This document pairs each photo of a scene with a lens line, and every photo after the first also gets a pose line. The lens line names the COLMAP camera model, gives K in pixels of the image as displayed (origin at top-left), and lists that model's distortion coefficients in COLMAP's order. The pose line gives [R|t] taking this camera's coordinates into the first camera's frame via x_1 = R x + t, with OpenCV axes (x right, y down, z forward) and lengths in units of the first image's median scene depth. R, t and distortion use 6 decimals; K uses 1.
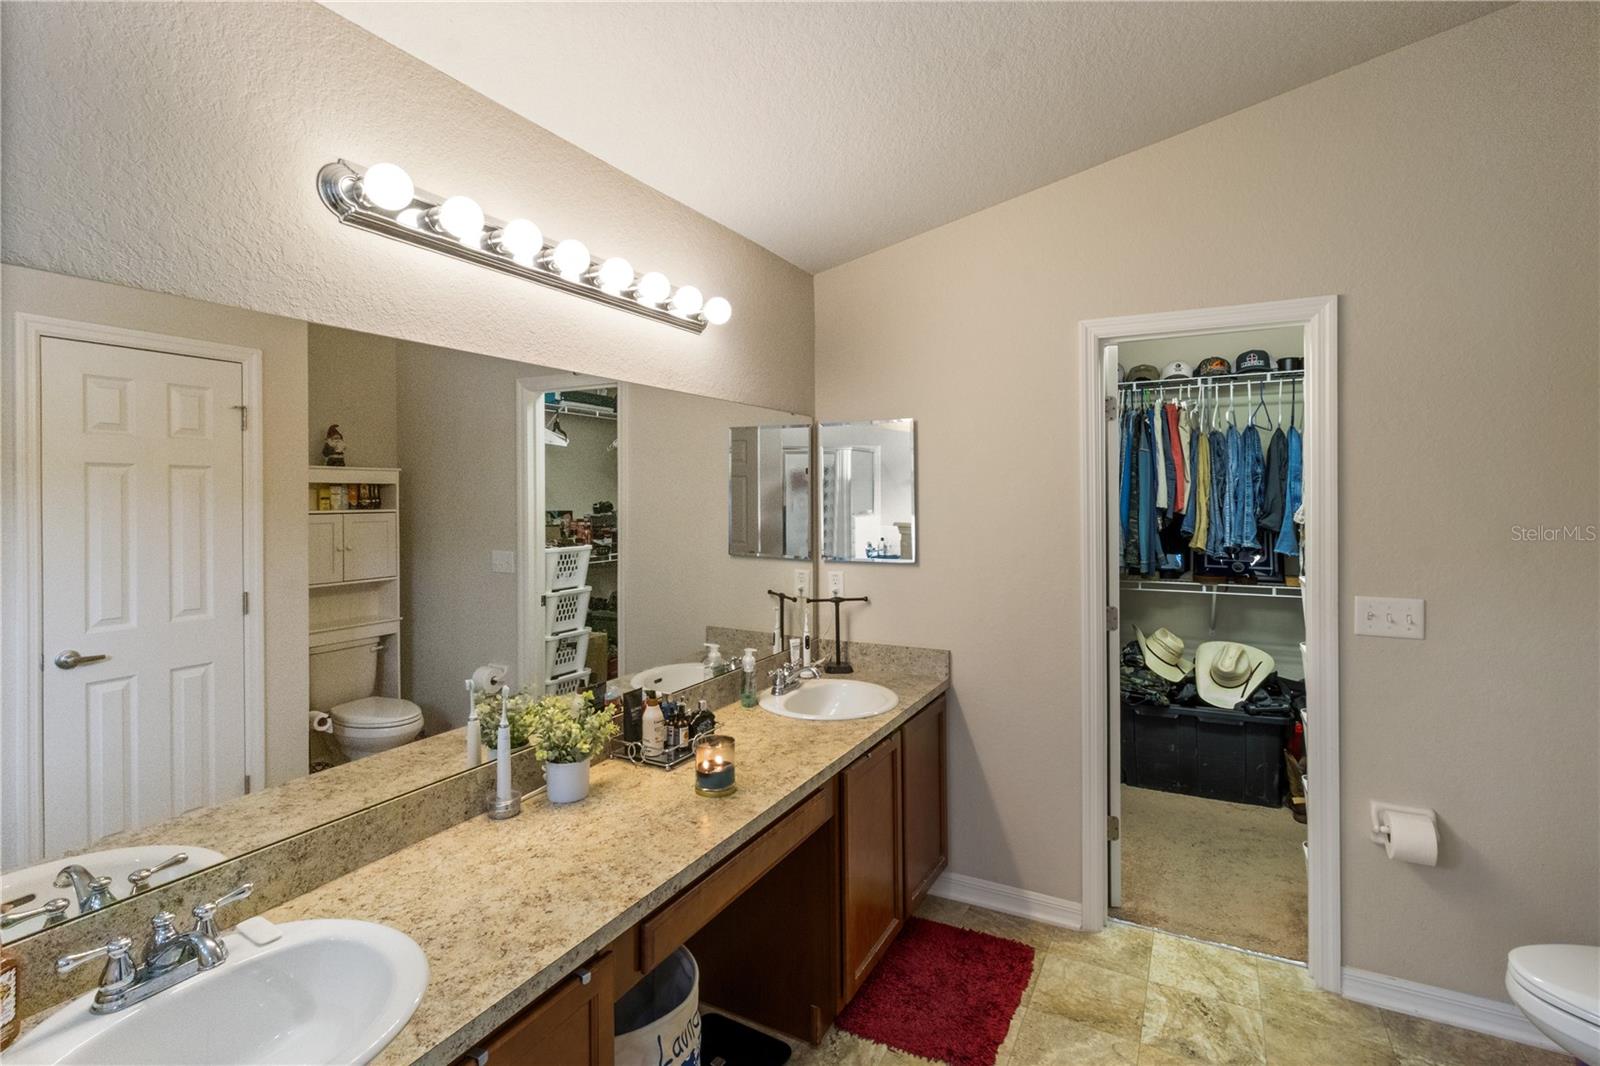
lens RADIAL K [[752.5, 0, 794.7], [0, 752.5, 495.2], [0, 0, 1]] dist [0.002209, 0.000218]
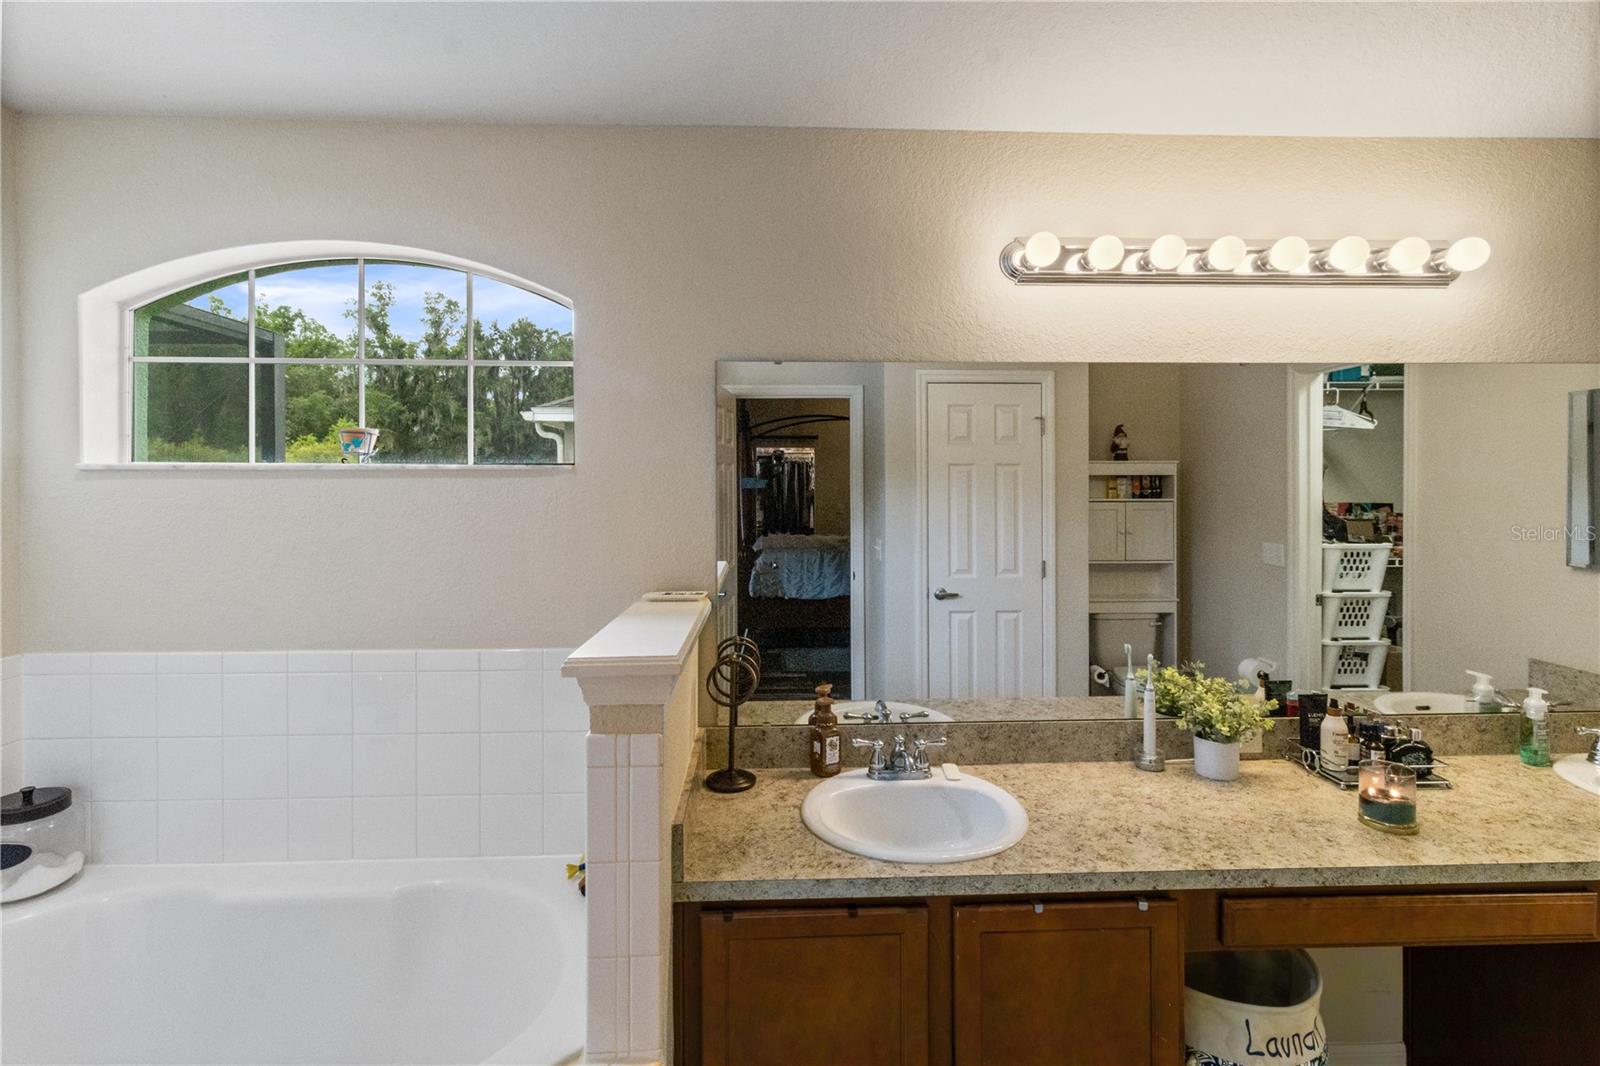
lens RADIAL K [[752.5, 0, 806.1], [0, 752.5, 489.0], [0, 0, 1]] dist [0.002209, 0.000218]
pose [[0.515911, 0.003189, -0.856636, 0.218095], [0.000867, 0.999991, 0.004245, 0.000300], [0.856642, -0.002933, 0.515903, -0.015664]]
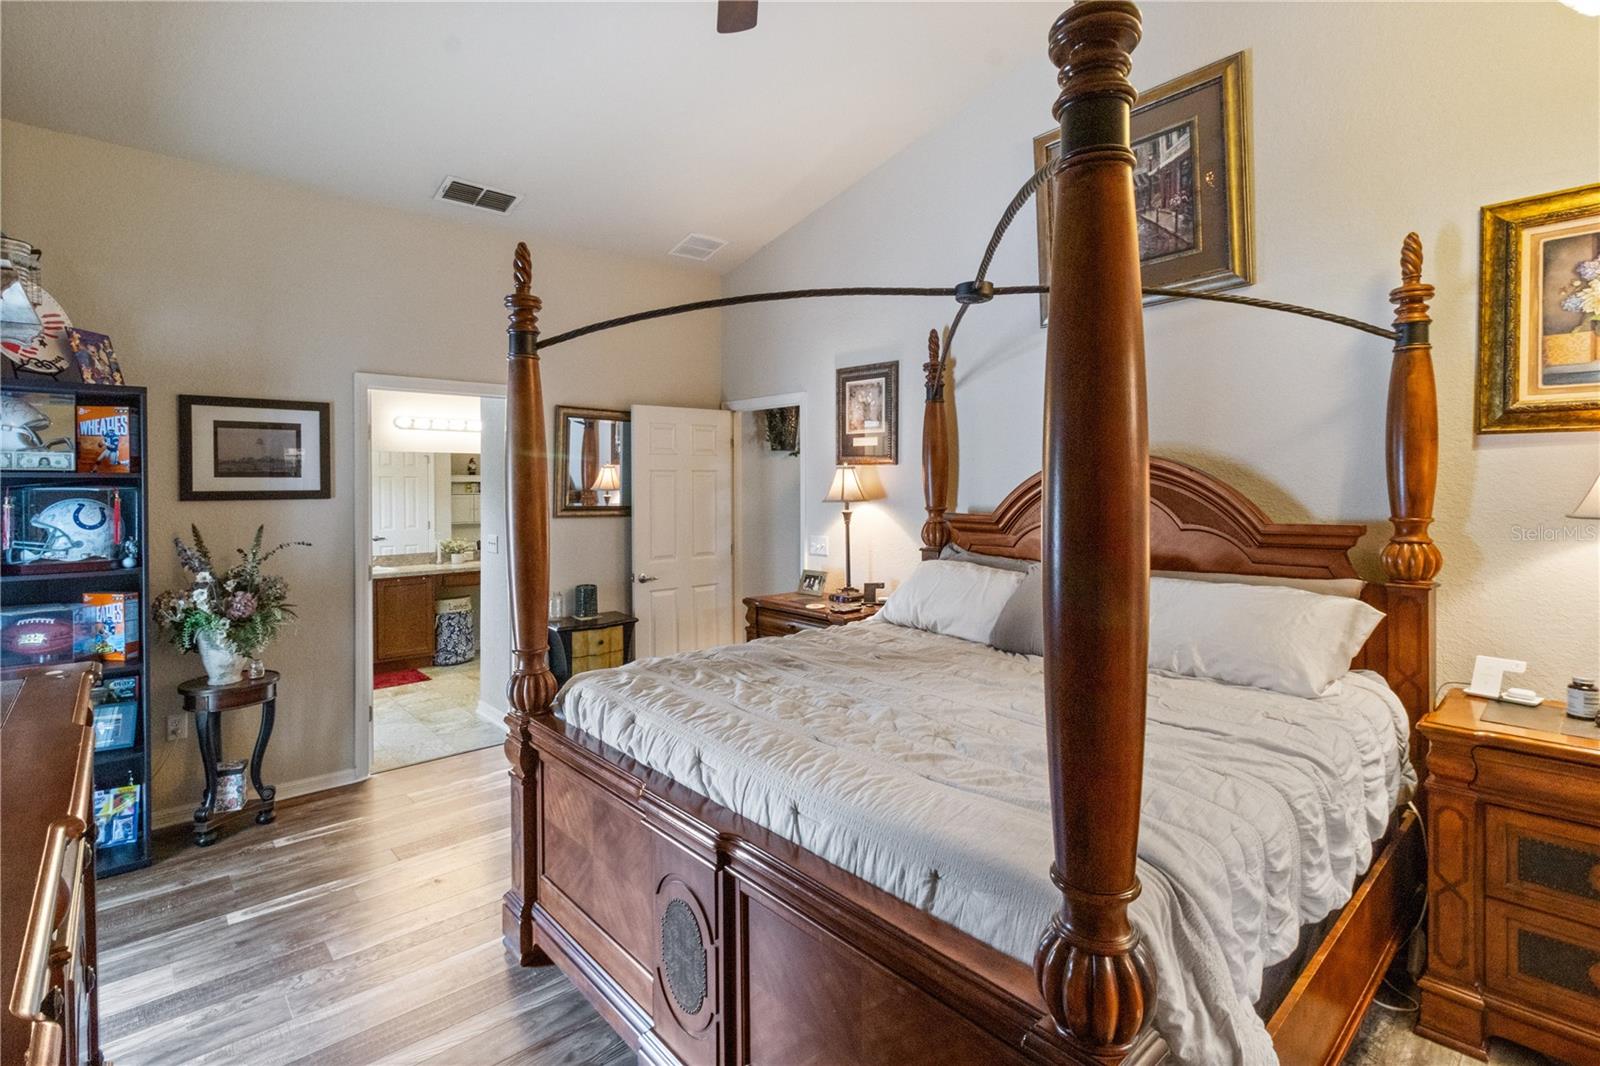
lens RADIAL K [[752.5, 0, 804.5], [0, 752.5, 495.9], [0, 0, 1]] dist [0.002209, 0.000218]
pose [[0.942637, 0.003231, -0.333804, 2.010070], [-0.001200, 0.999979, 0.006290, 0.020140], [0.333818, -0.005529, 0.942621, -1.546844]]
